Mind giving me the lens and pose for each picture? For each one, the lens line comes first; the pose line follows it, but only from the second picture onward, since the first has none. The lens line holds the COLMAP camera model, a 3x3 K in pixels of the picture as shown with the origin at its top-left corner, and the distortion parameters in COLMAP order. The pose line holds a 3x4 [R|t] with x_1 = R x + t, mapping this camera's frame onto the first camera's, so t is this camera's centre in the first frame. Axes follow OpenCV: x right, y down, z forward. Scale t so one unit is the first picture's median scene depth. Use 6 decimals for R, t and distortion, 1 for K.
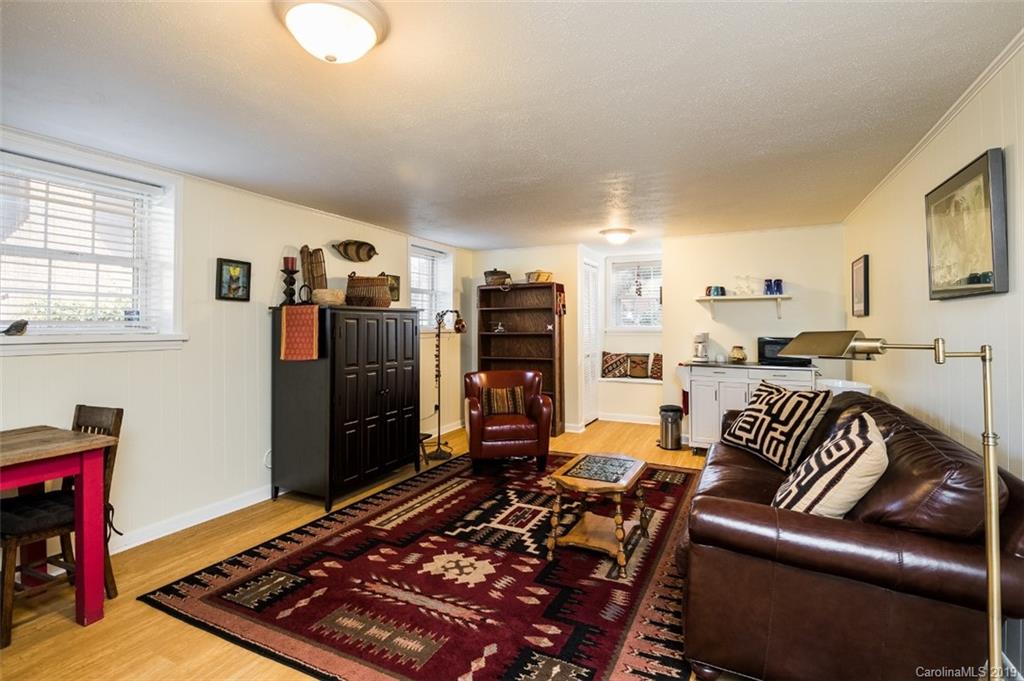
lens RADIAL K [[471.6, 0, 515.8], [0, 471.6, 329.8], [0, 0, 1]] dist [0.021350, -0.025169]
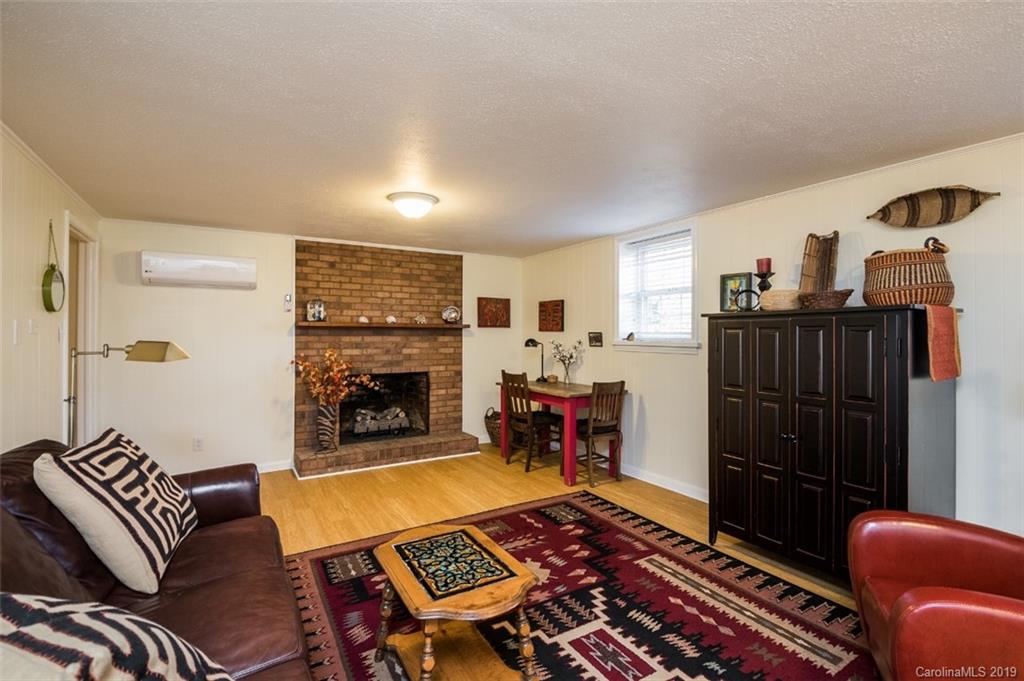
lens RADIAL K [[471.6, 0, 515.8], [0, 471.6, 329.8], [0, 0, 1]] dist [0.021350, -0.025169]
pose [[-0.532992, -0.005203, -0.846104, 0.622665], [-0.009361, 0.999956, -0.000252, -0.018748], [0.846069, 0.007786, -0.533017, 1.295655]]
